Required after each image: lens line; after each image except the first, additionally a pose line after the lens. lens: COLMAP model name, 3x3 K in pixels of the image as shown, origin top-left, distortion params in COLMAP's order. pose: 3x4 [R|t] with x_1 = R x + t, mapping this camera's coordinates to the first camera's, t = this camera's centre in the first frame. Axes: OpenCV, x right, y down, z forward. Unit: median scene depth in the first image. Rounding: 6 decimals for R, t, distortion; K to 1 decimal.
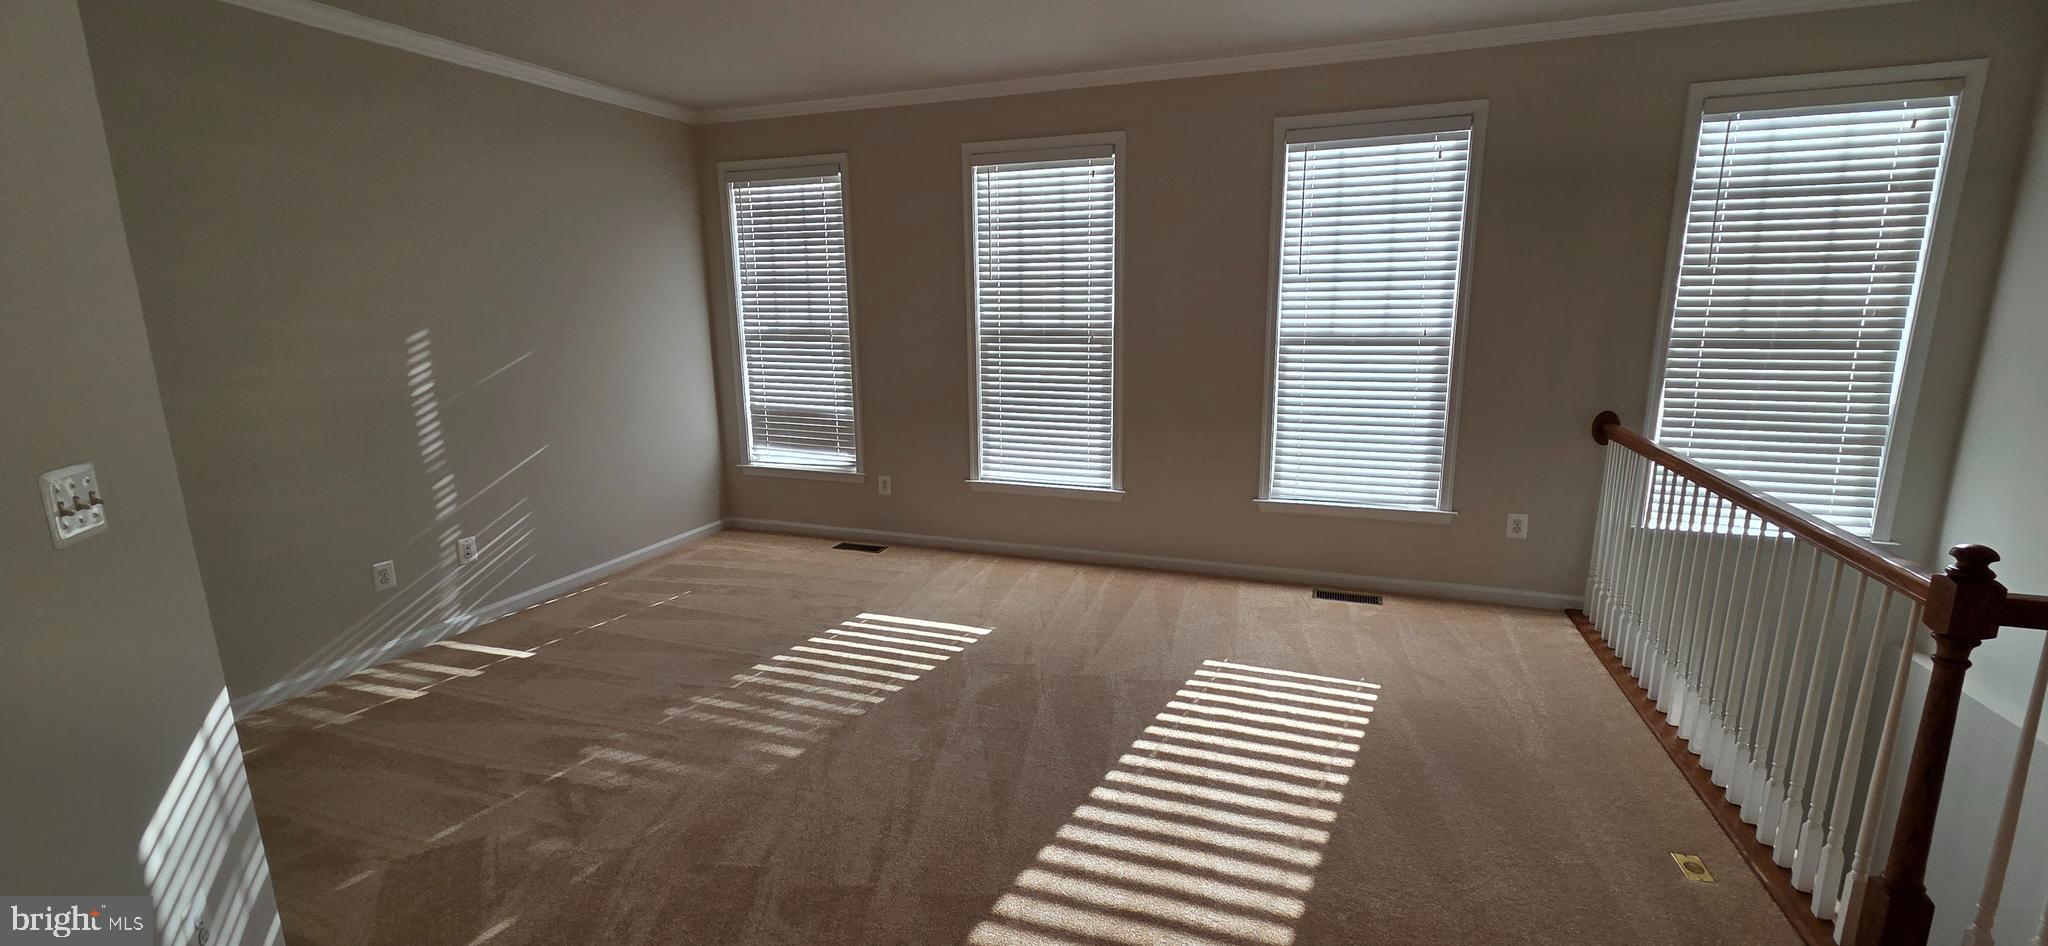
lens RADIAL K [[845.4, 0, 1024.0], [0, 845.4, 473.0], [0, 0, 1]] dist [0.003424, -0.000489]
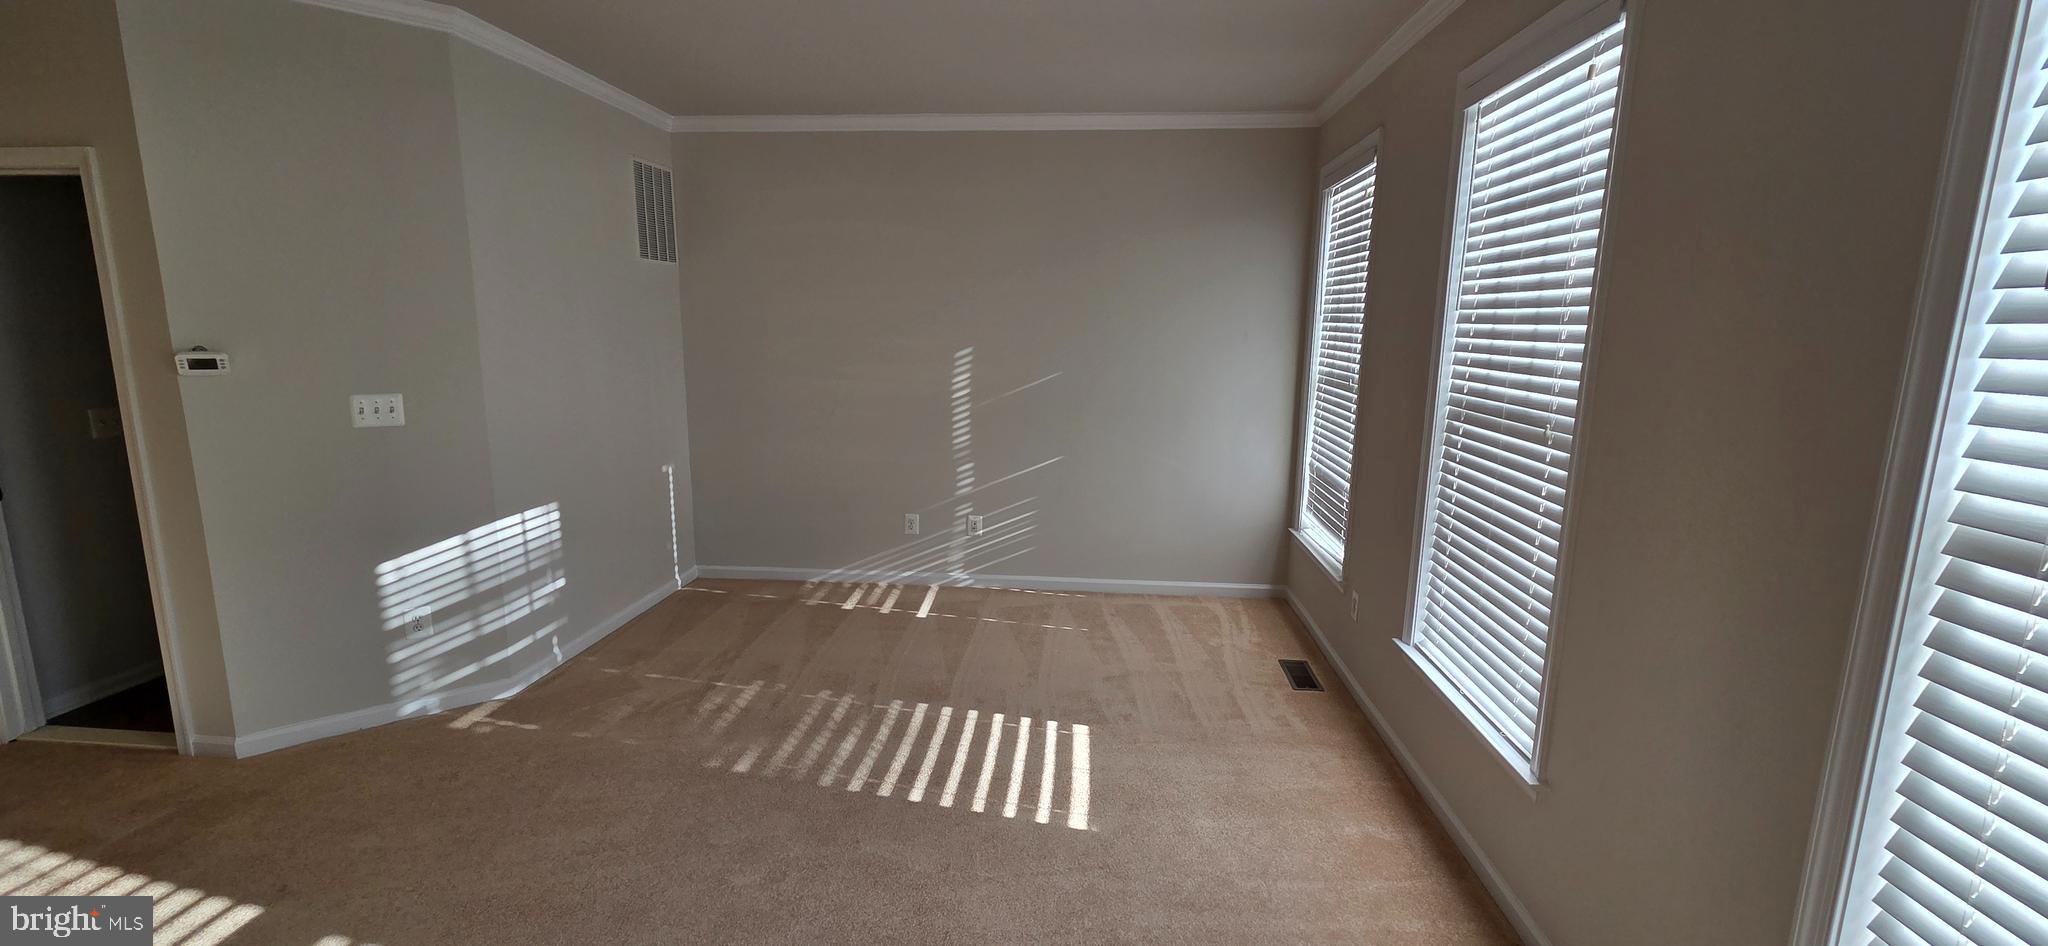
lens RADIAL K [[845.4, 0, 1024.0], [0, 845.4, 473.0], [0, 0, 1]] dist [0.003424, -0.000489]
pose [[0.257476, 0.186528, -0.948110, 0.551709], [-0.213406, 0.967940, 0.132475, -0.171933], [0.942425, 0.168223, 0.289027, 0.737416]]
